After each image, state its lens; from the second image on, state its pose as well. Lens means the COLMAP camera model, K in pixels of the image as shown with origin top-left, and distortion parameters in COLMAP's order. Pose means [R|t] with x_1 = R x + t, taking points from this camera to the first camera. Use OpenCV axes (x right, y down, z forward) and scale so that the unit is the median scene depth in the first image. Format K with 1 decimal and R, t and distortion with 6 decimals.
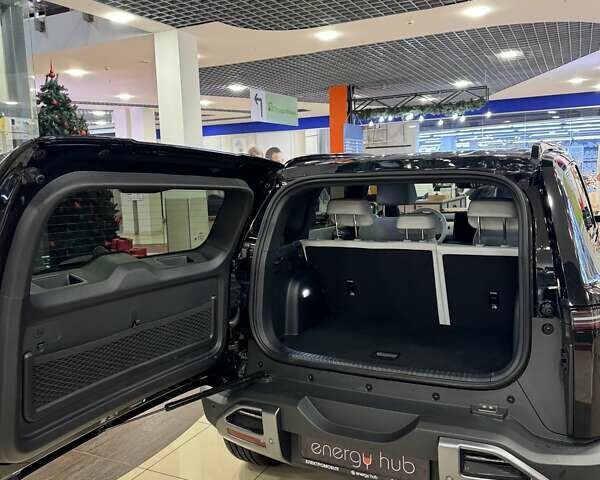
lens RADIAL K [[567.4, 0, 296.7], [0, 567.4, 234.5], [0, 0, 1]] dist [0.012323, 0.000000]
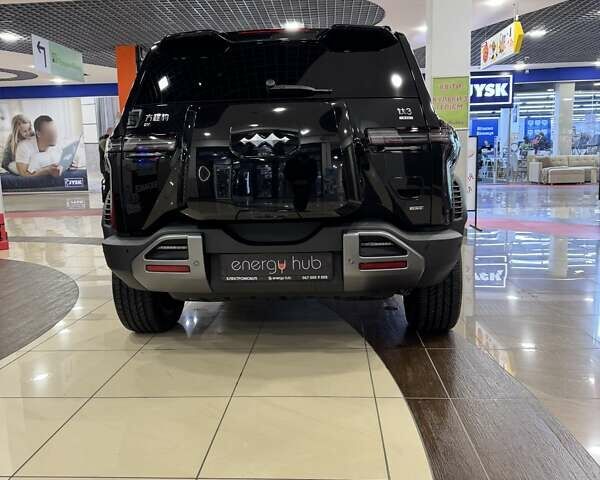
lens RADIAL K [[567.4, 0, 302.7], [0, 567.4, 239.4], [0, 0, 1]] dist [0.012323, 0.000000]
pose [[0.915683, -0.044428, 0.399437, -0.301376], [0.034936, 0.998908, 0.031018, 0.289410], [-0.400379, -0.014448, 0.916236, -0.122061]]
